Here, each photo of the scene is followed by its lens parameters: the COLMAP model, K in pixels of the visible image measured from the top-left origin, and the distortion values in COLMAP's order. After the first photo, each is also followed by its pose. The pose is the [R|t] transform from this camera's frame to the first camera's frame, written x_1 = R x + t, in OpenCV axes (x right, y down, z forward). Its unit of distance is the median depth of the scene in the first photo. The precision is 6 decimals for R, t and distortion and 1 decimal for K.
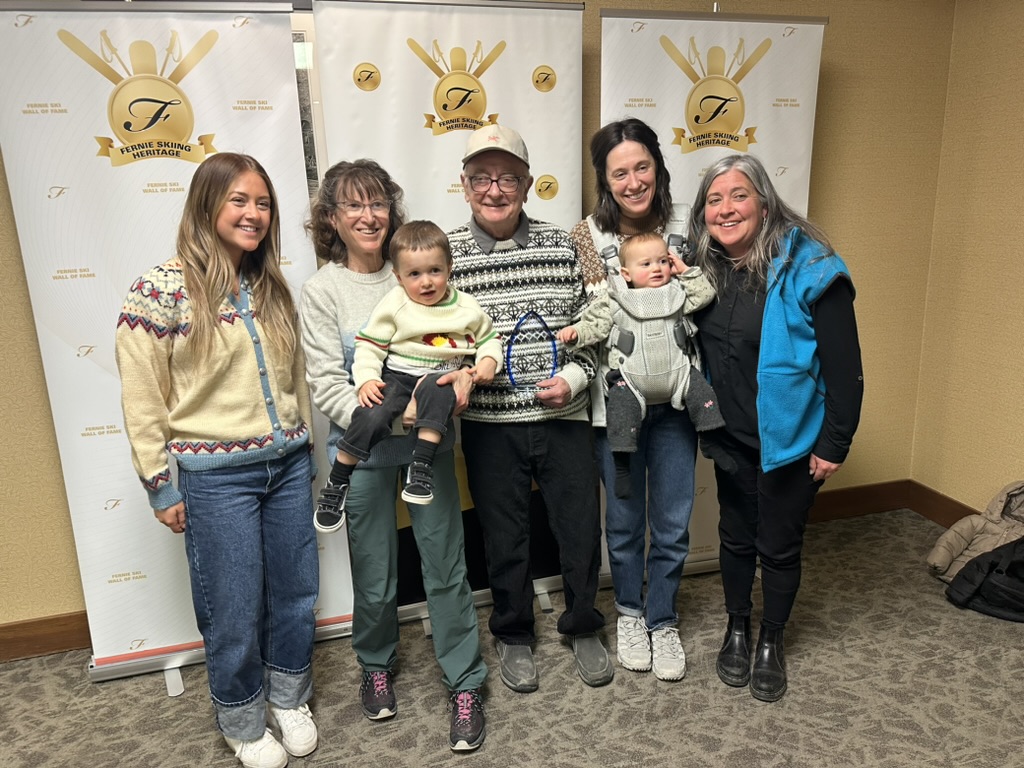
lens RADIAL K [[724.5, 0, 510.7], [0, 724.5, 375.6], [0, 0, 1]] dist [-0.004898, -0.005785]
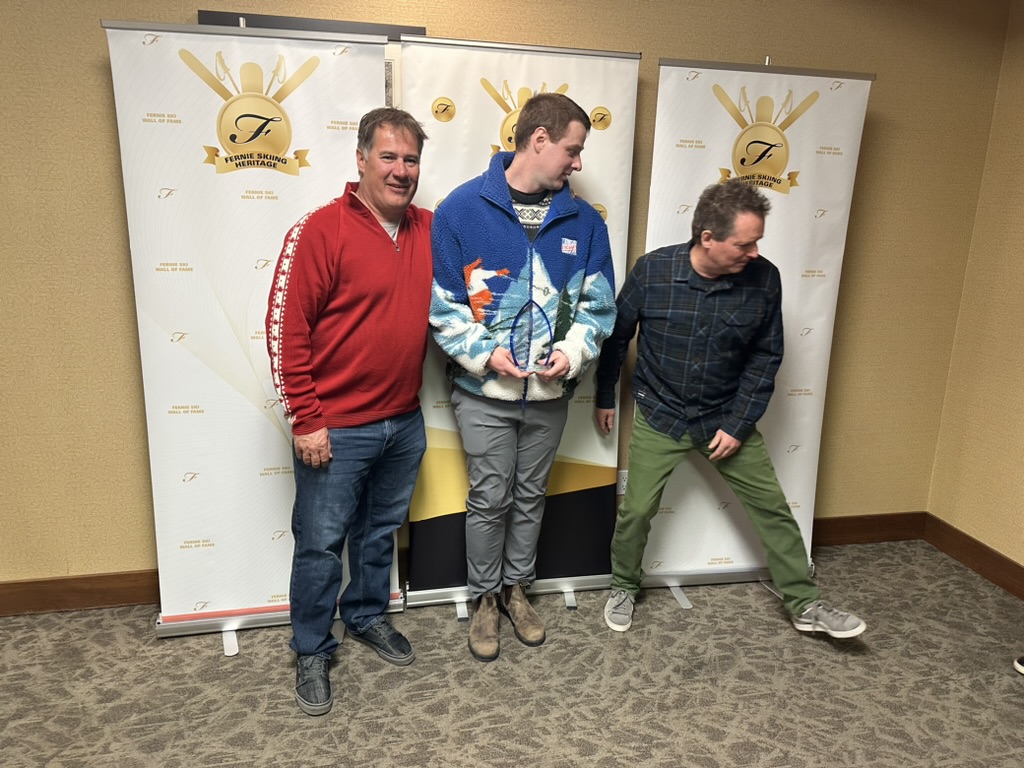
lens RADIAL K [[723.0, 0, 521.5], [0, 723.0, 378.9], [0, 0, 1]] dist [0.001525, -0.011596]
pose [[0.996775, 0.074081, -0.030846, -0.021377], [-0.074170, 0.997244, -0.001749, -0.004792], [0.030631, 0.004031, 0.999523, -0.100685]]
